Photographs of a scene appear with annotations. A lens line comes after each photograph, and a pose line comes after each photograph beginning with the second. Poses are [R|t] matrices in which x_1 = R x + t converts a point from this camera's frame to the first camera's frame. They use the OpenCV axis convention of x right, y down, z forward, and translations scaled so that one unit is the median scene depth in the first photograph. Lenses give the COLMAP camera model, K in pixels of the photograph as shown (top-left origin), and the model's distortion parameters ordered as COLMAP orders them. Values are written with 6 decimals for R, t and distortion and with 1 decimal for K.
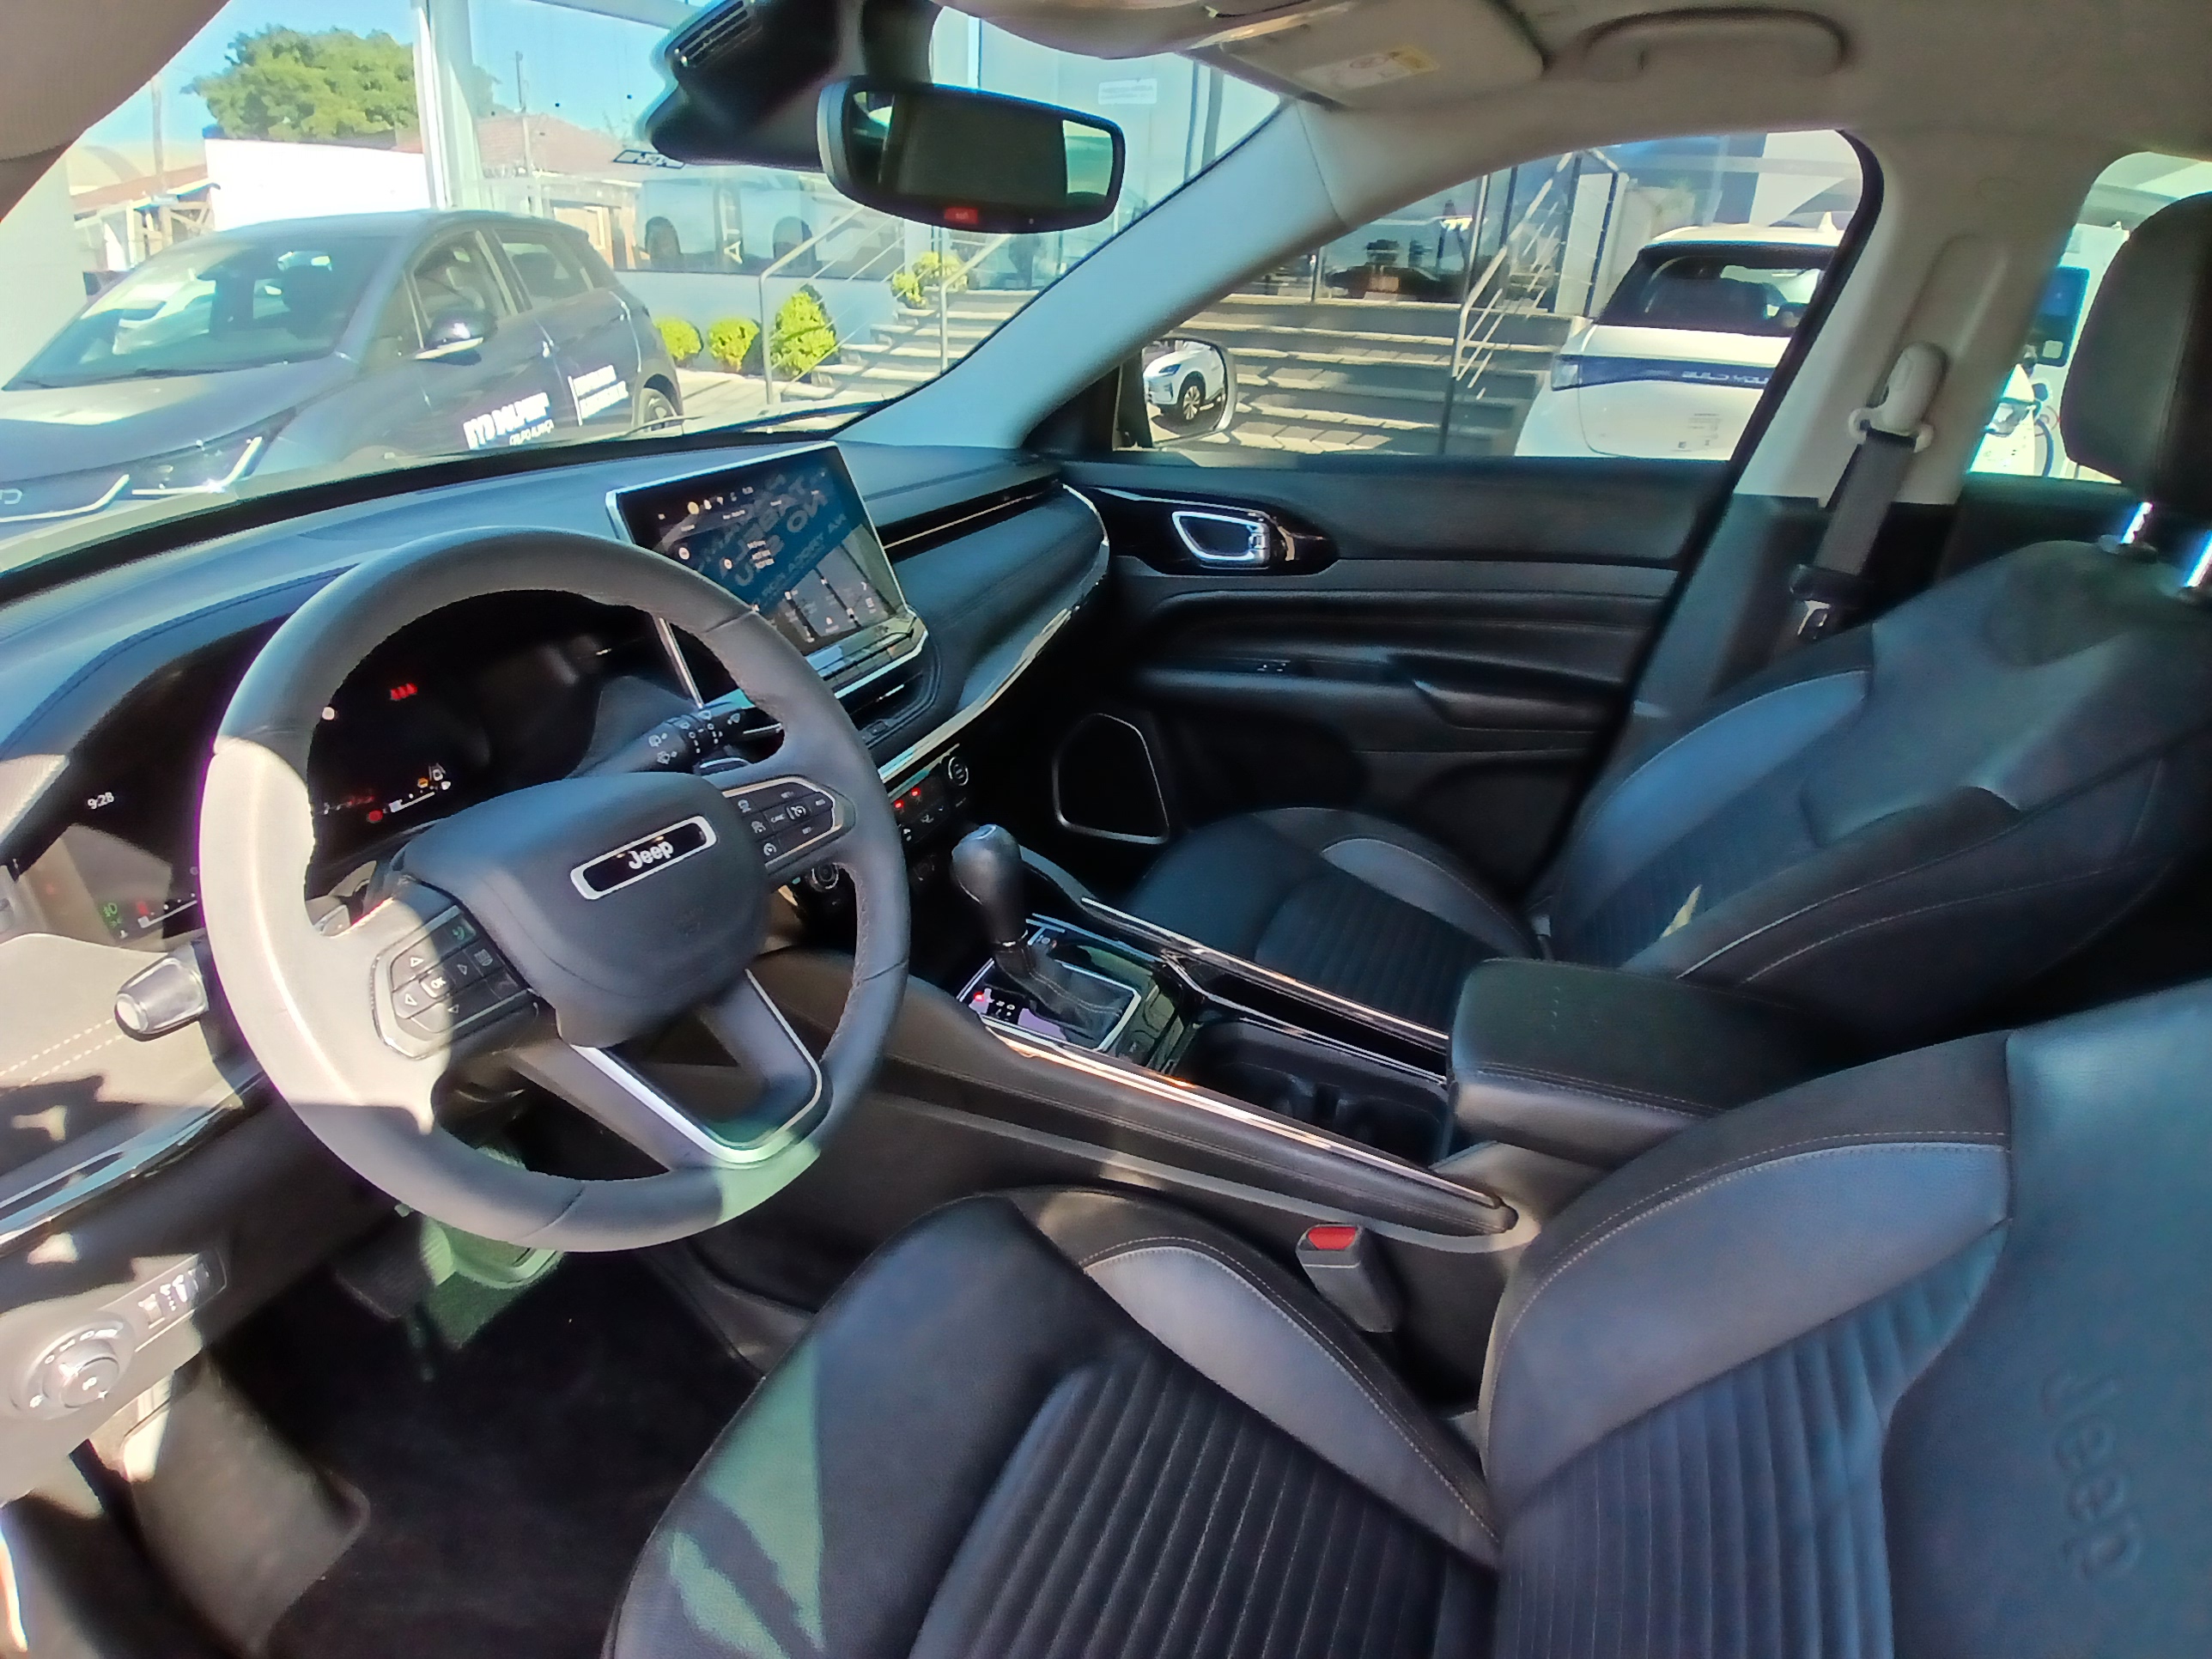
lens RADIAL K [[1107.1, 0, 1106.0], [0, 1107.1, 829.5], [0, 0, 1]] dist [0.001714, -0.046648]
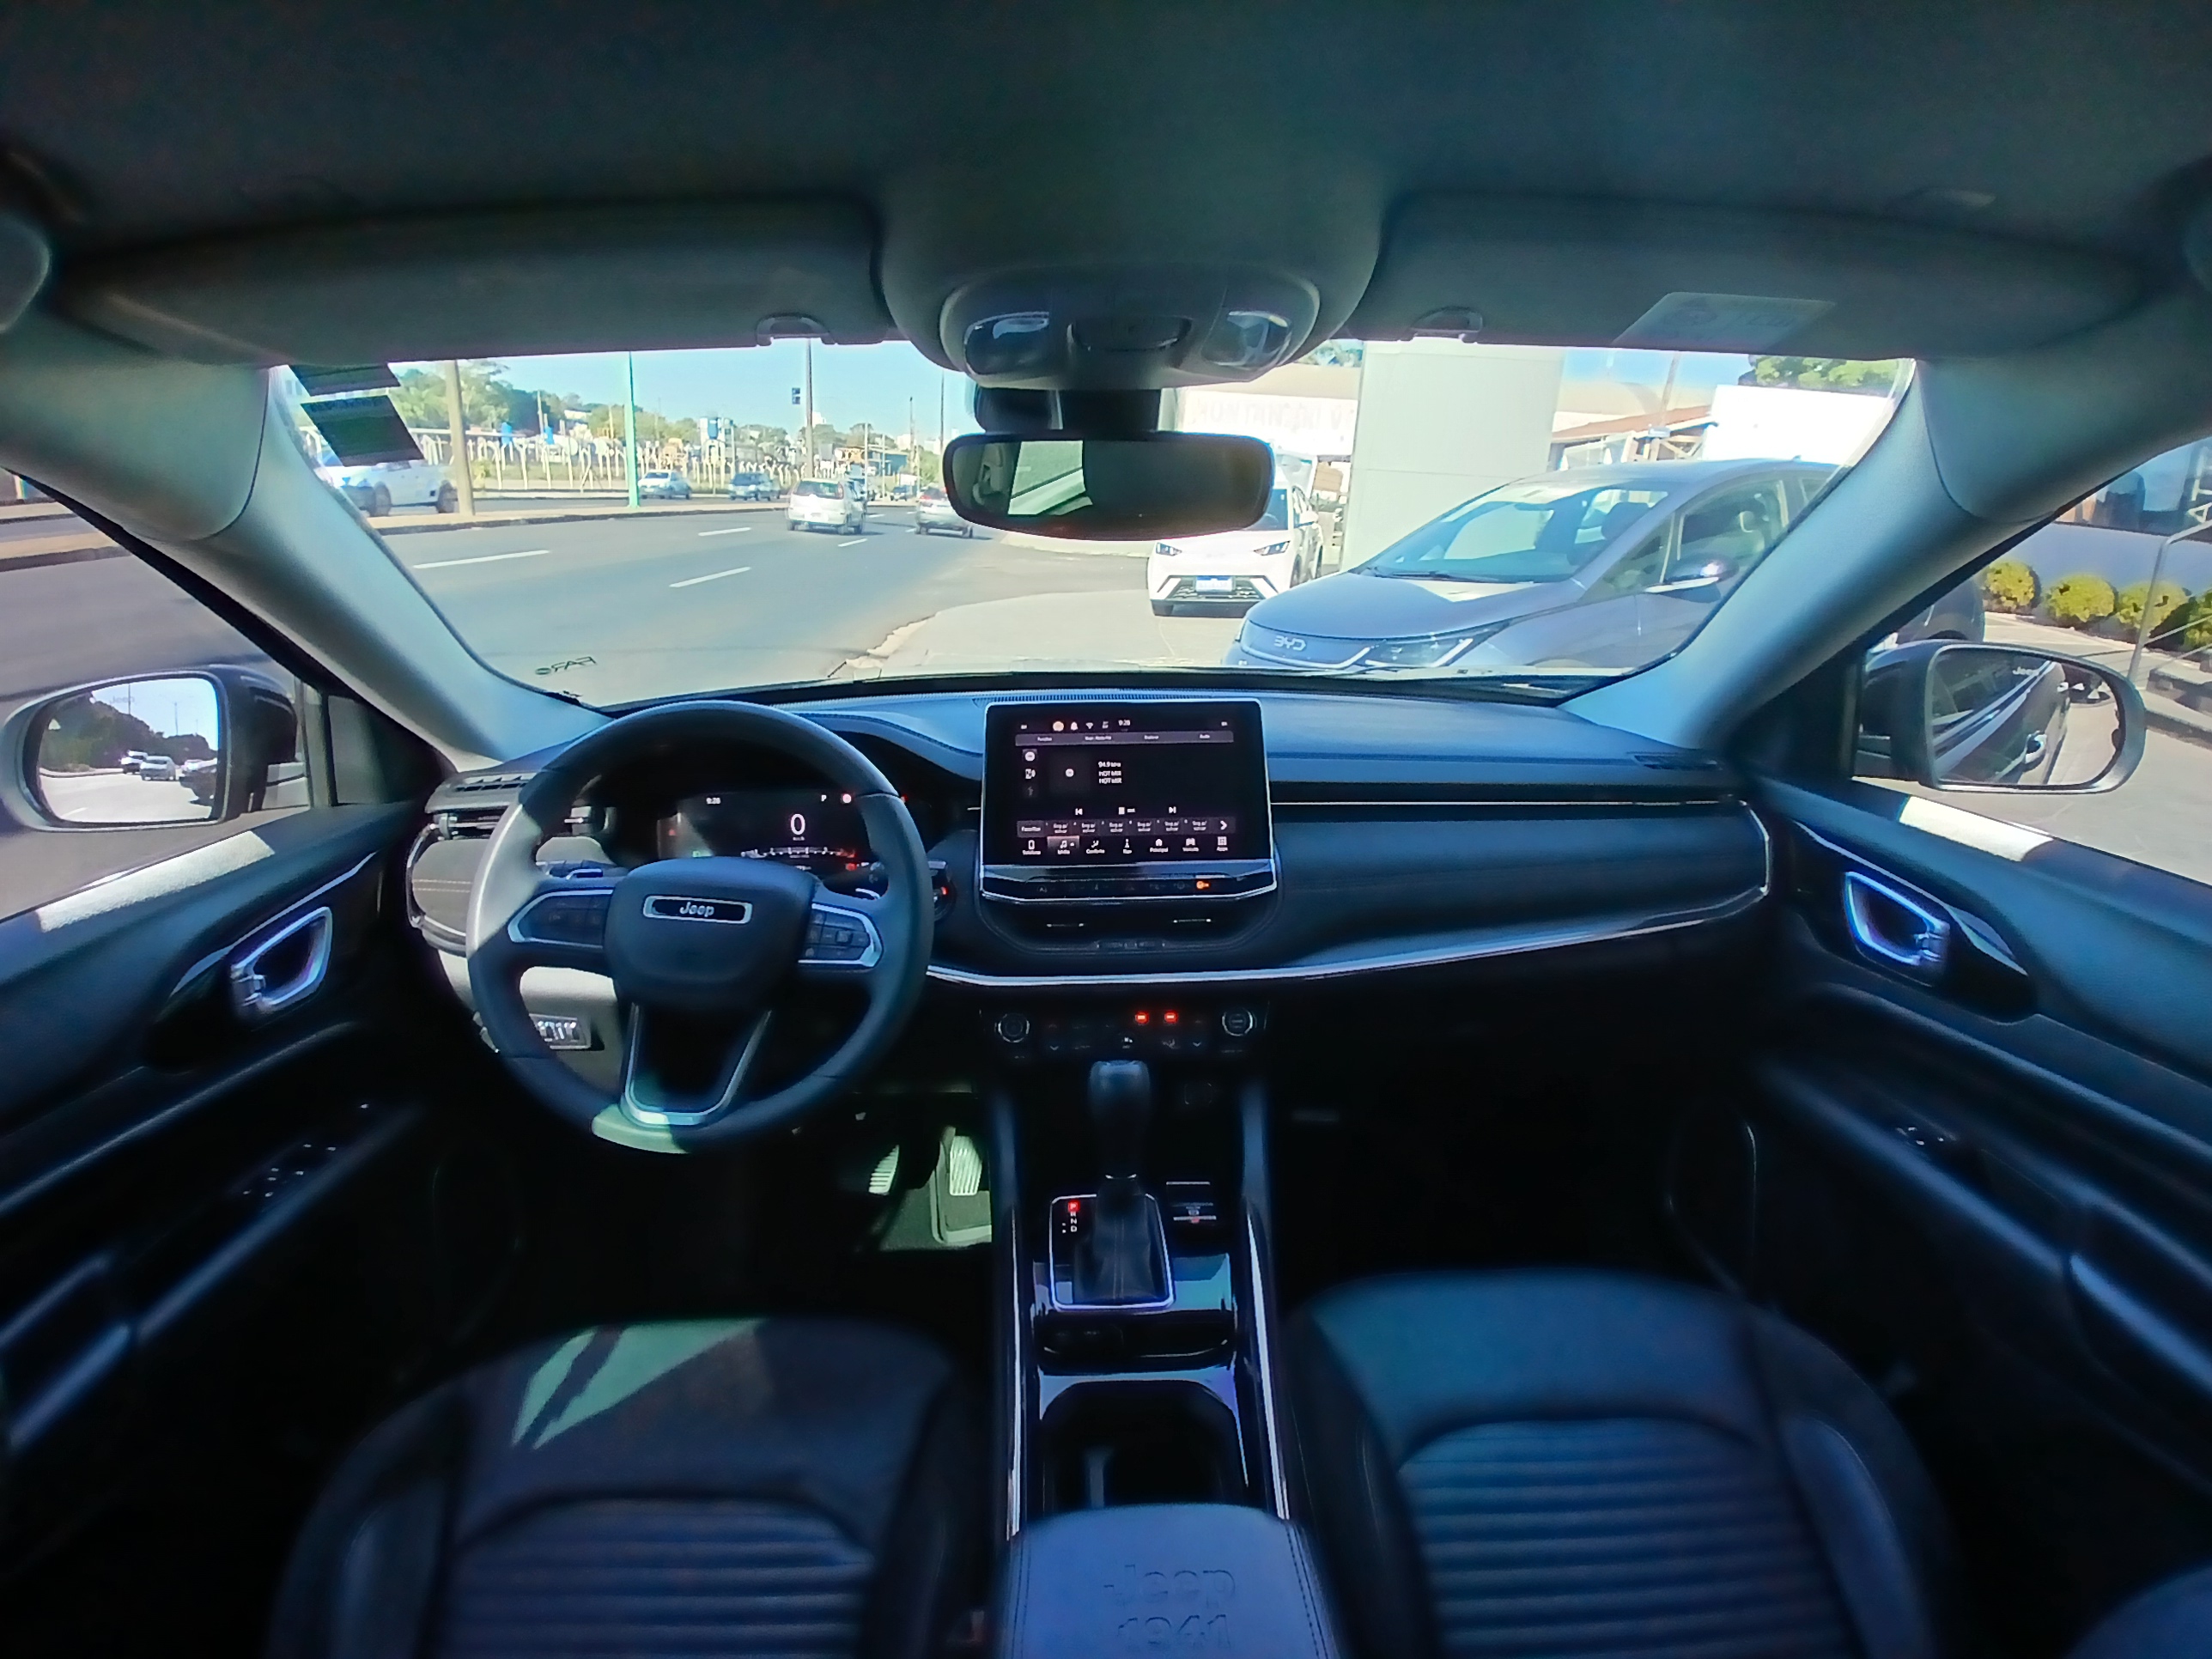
lens RADIAL K [[1107.1, 0, 1106.0], [0, 1107.1, 829.5], [0, 0, 1]] dist [0.001714, -0.046648]
pose [[0.439497, 0.244599, -0.864300, 0.635633], [-0.403631, 0.913371, 0.053240, -0.215708], [0.802449, 0.325460, 0.500152, 0.345467]]
